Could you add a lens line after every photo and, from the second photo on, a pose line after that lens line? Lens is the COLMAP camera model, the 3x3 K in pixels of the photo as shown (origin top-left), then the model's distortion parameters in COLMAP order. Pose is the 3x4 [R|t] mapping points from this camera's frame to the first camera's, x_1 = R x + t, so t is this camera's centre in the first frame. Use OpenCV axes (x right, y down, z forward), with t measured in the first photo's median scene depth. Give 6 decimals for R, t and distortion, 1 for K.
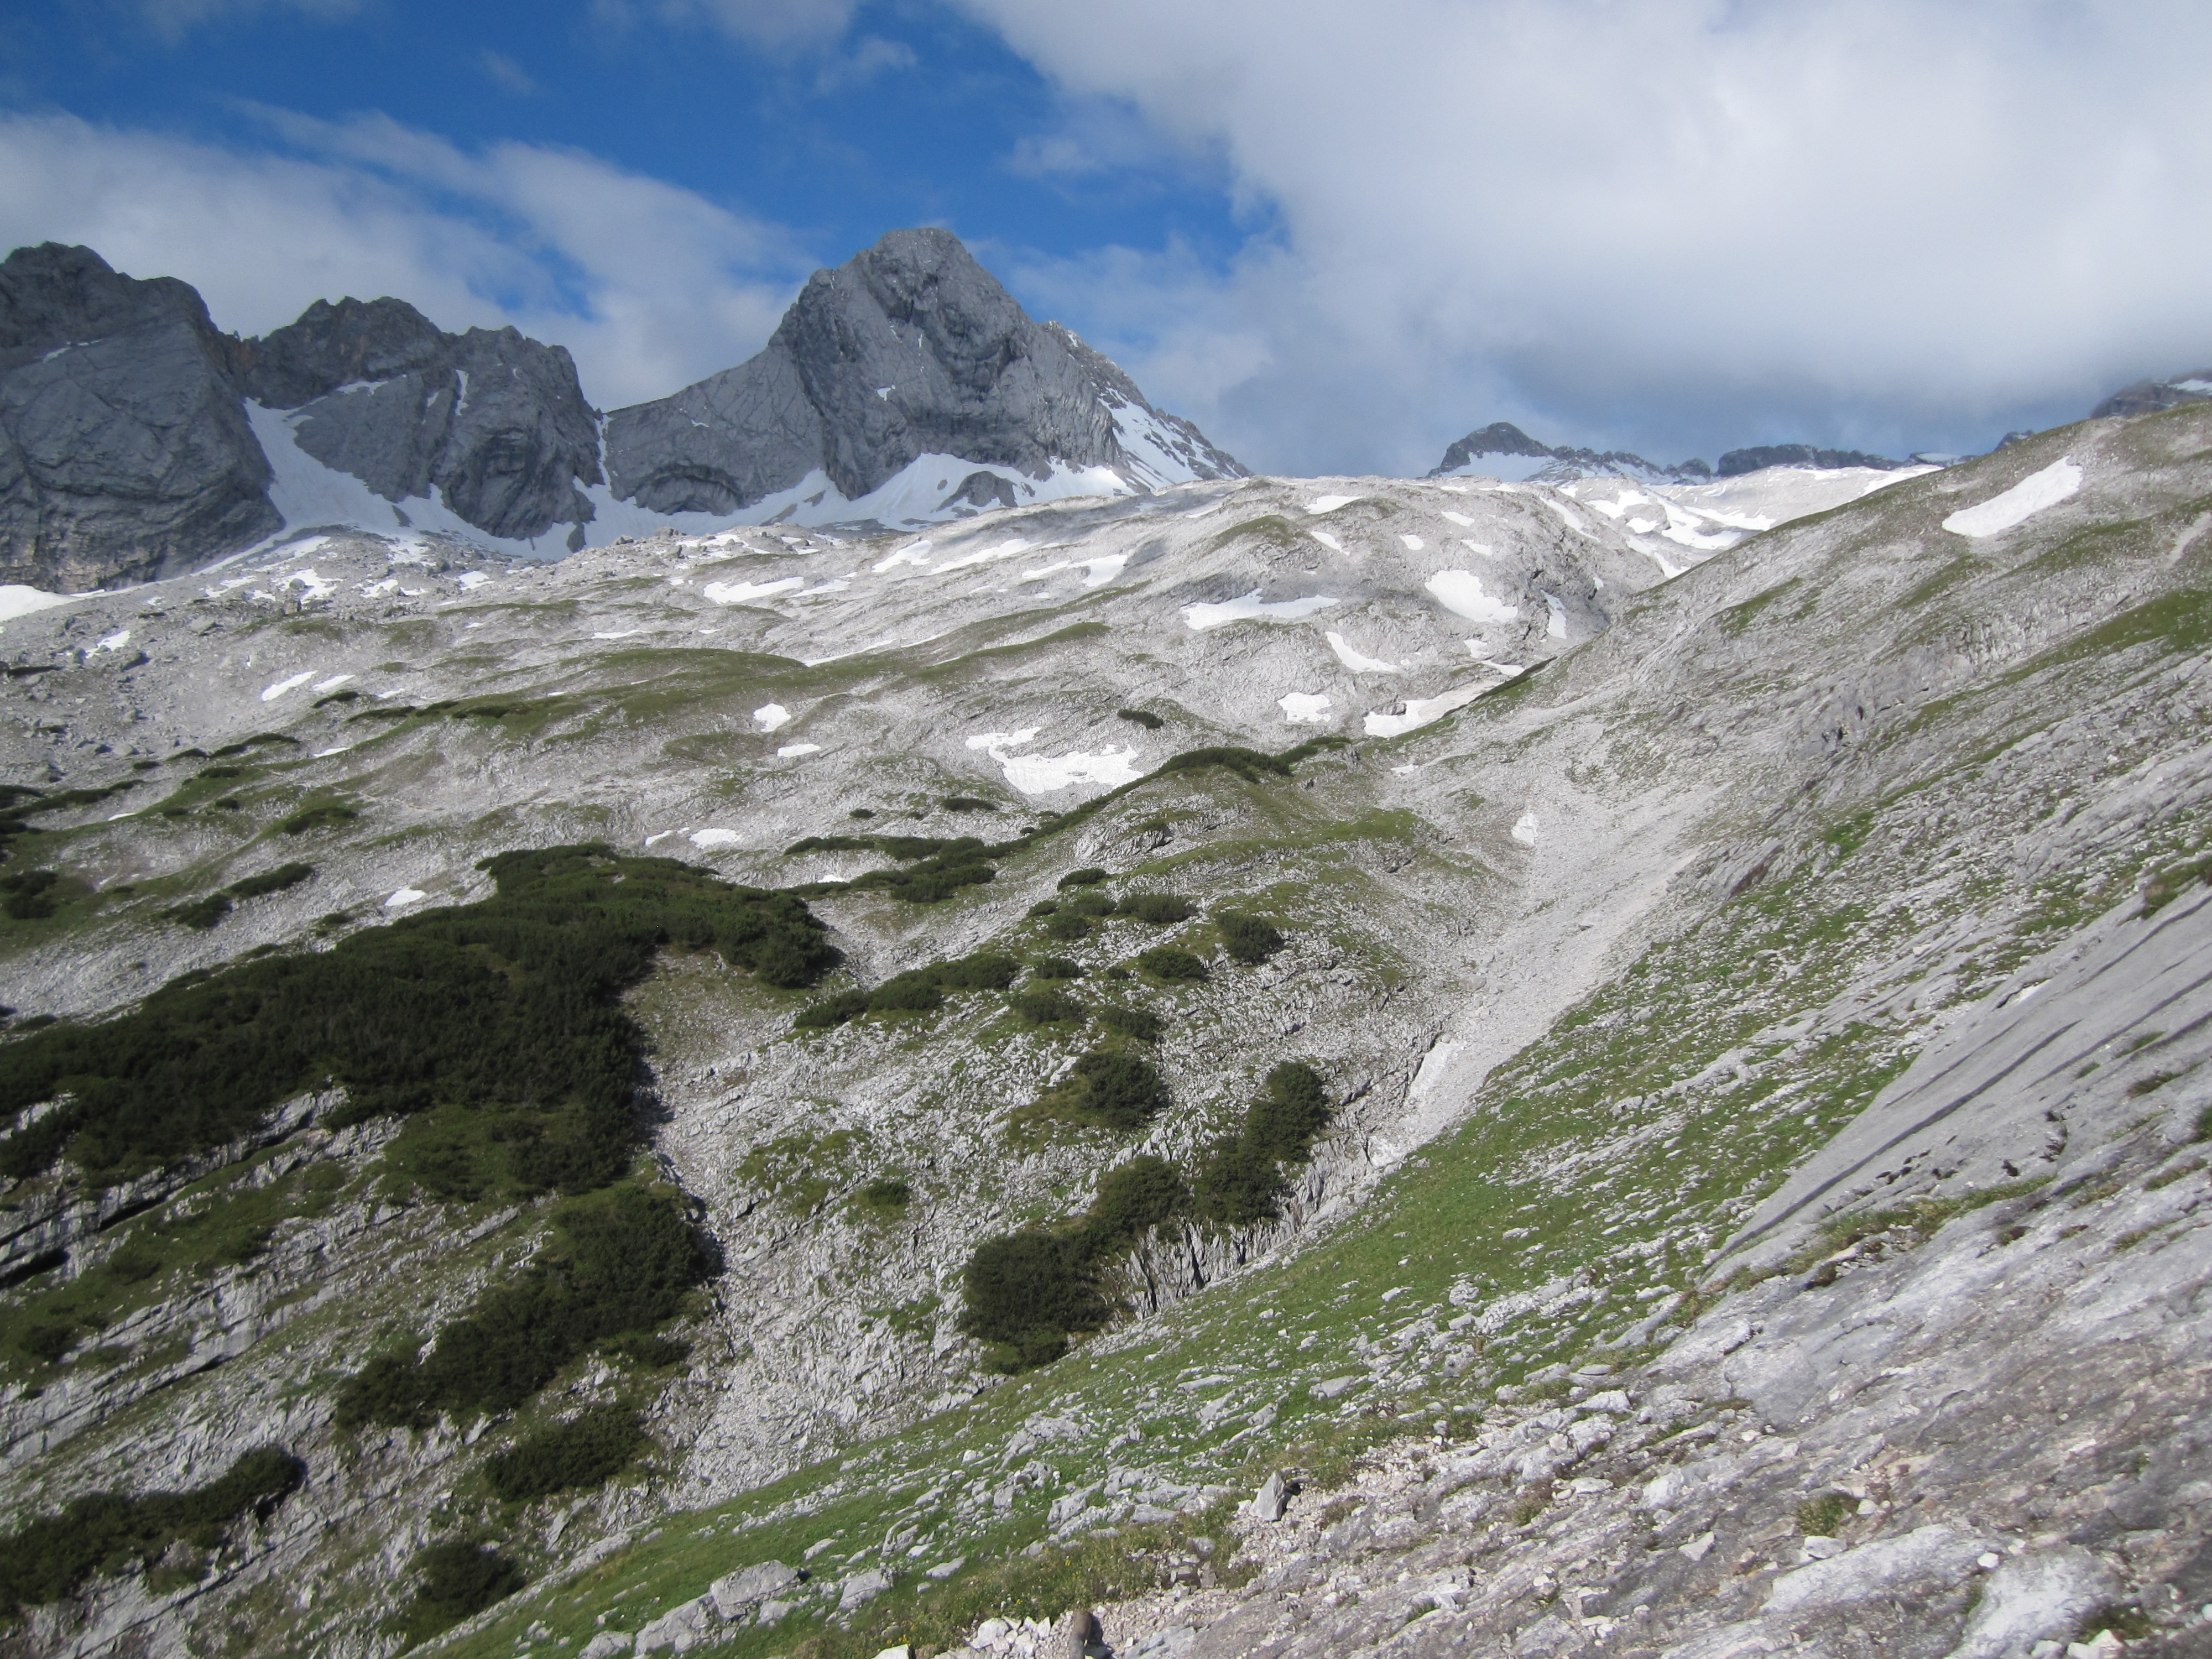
lens RADIAL K [[1801.7, 0, 1095.5], [0, 1801.7, 847.5], [0, 0, 1]] dist [-0.081453, 0.043903]
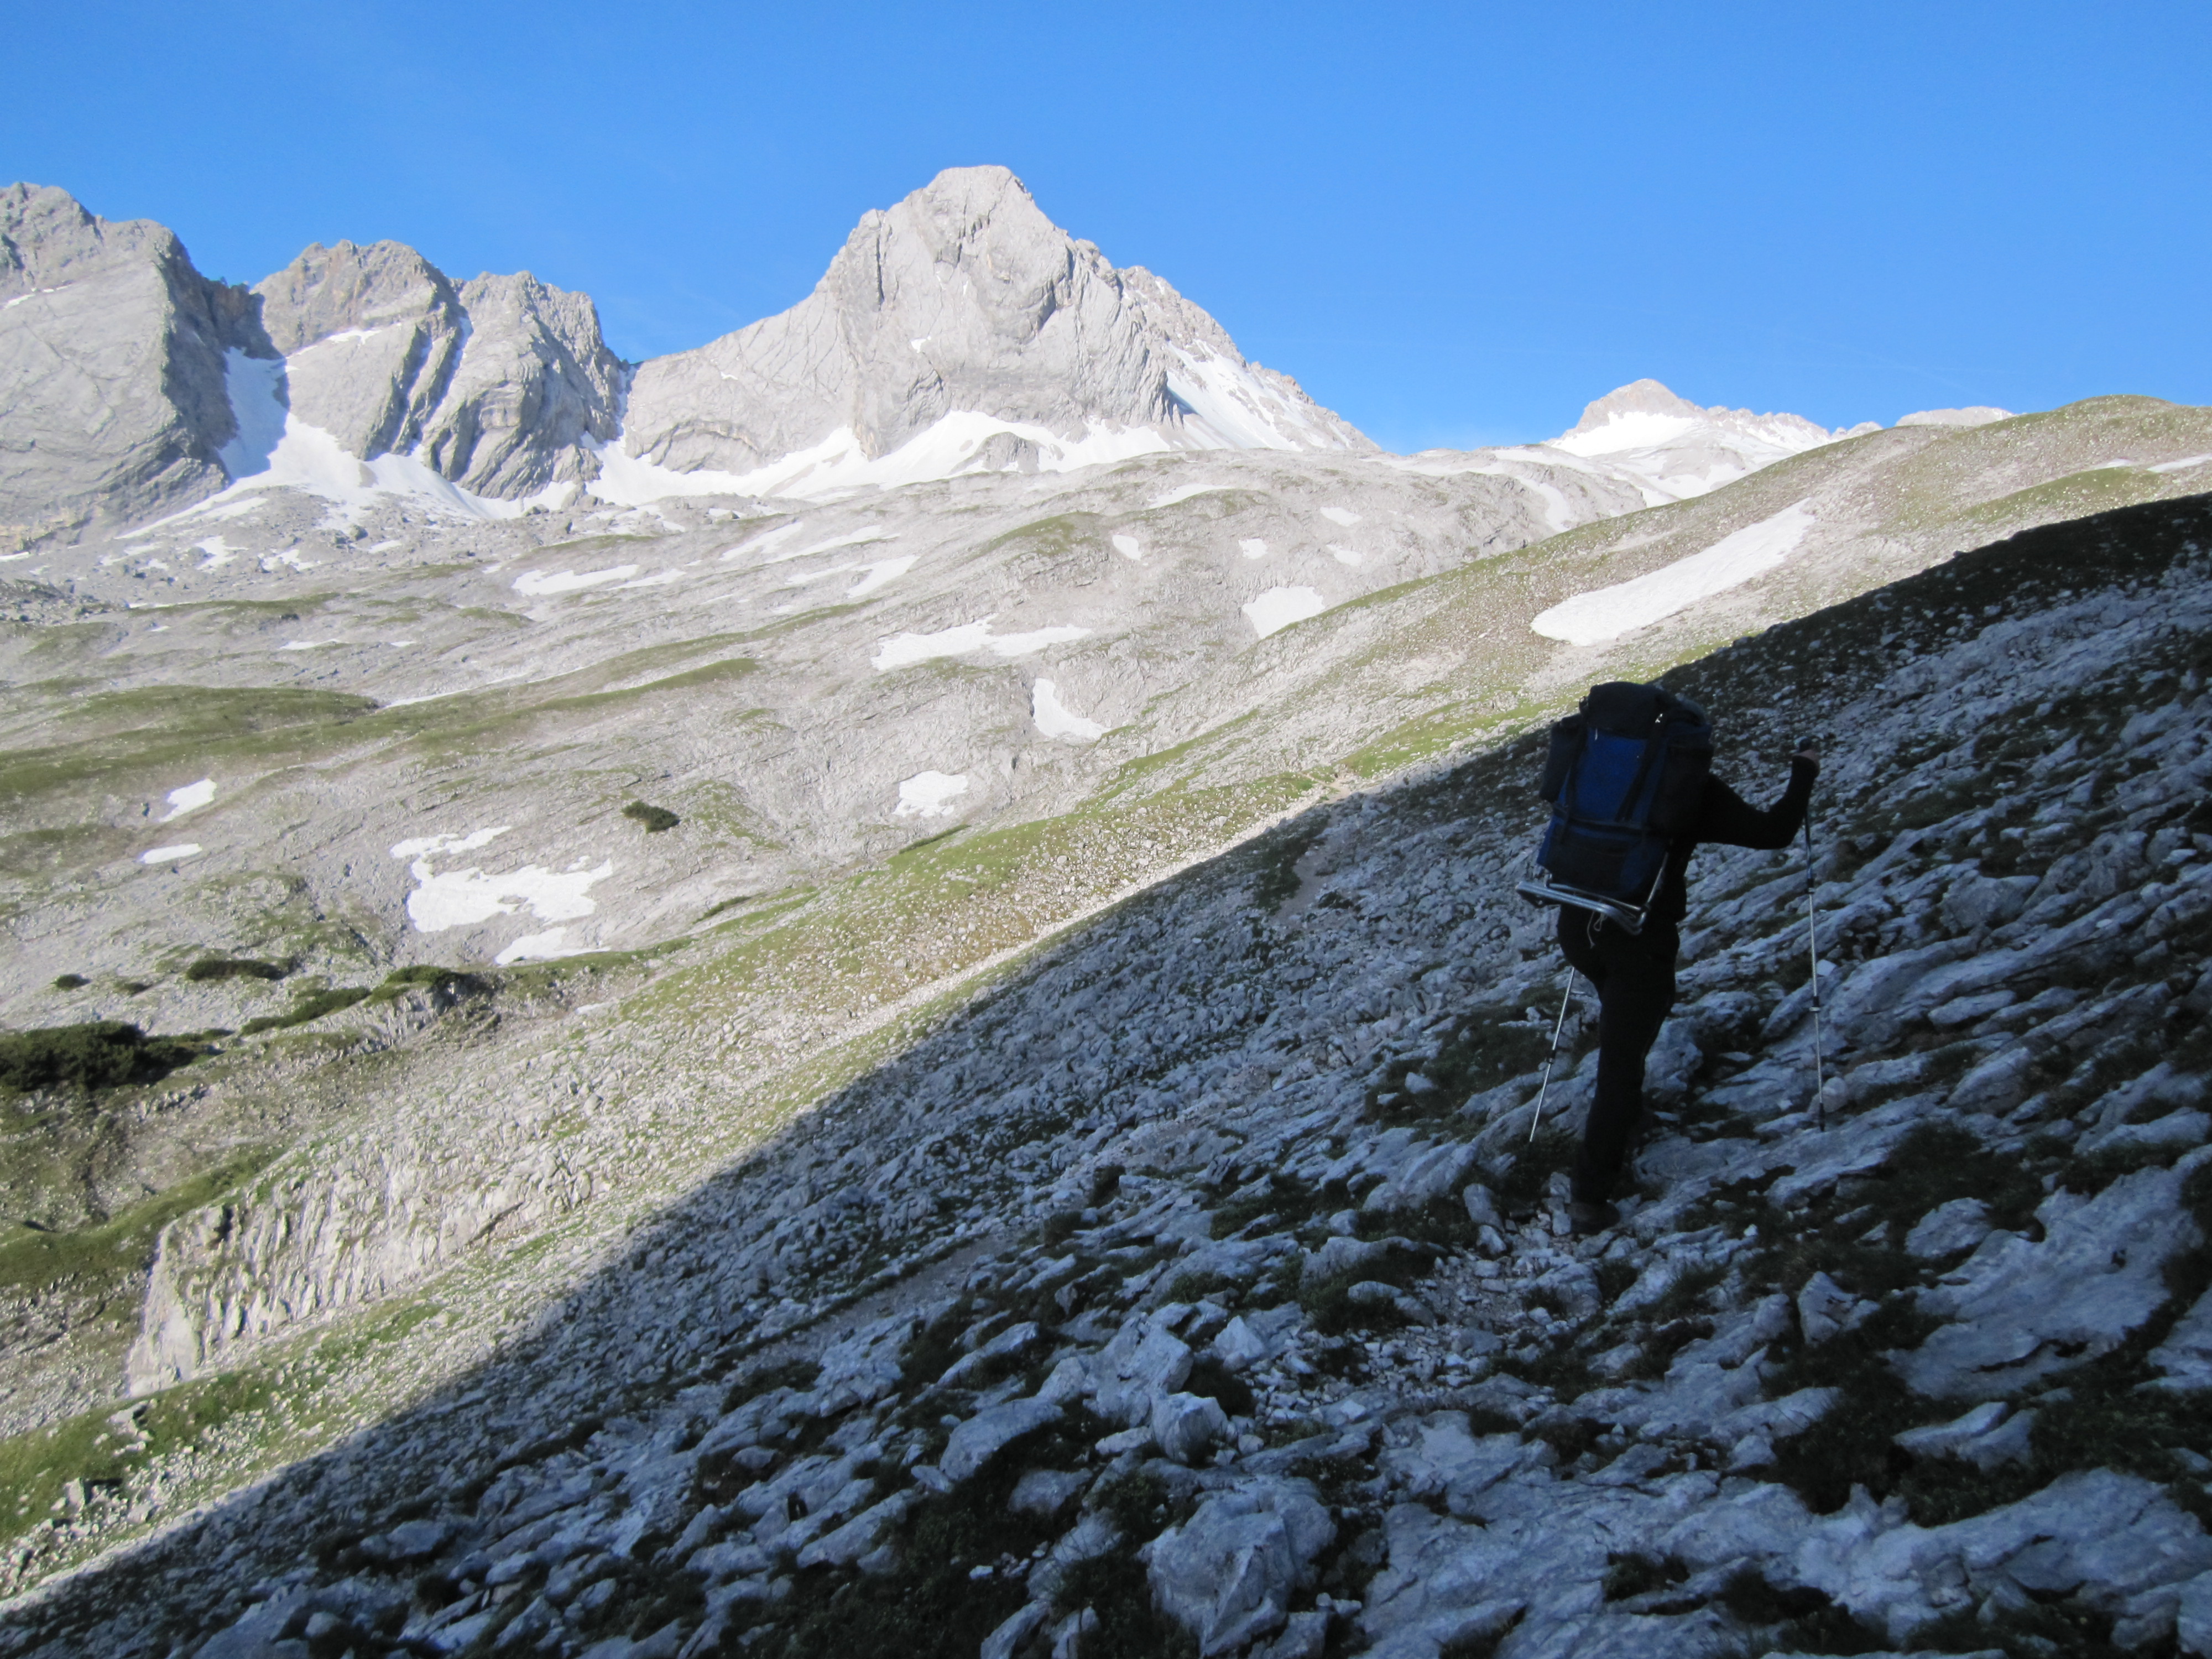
lens RADIAL K [[1801.7, 0, 1123.1], [0, 1801.7, 818.9], [0, 0, 1]] dist [-0.081453, 0.043903]
pose [[0.994531, 0.031864, -0.099465, 0.100319], [-0.030474, 0.999416, 0.015469, -0.030336], [0.099900, -0.012354, 0.994921, 0.100642]]
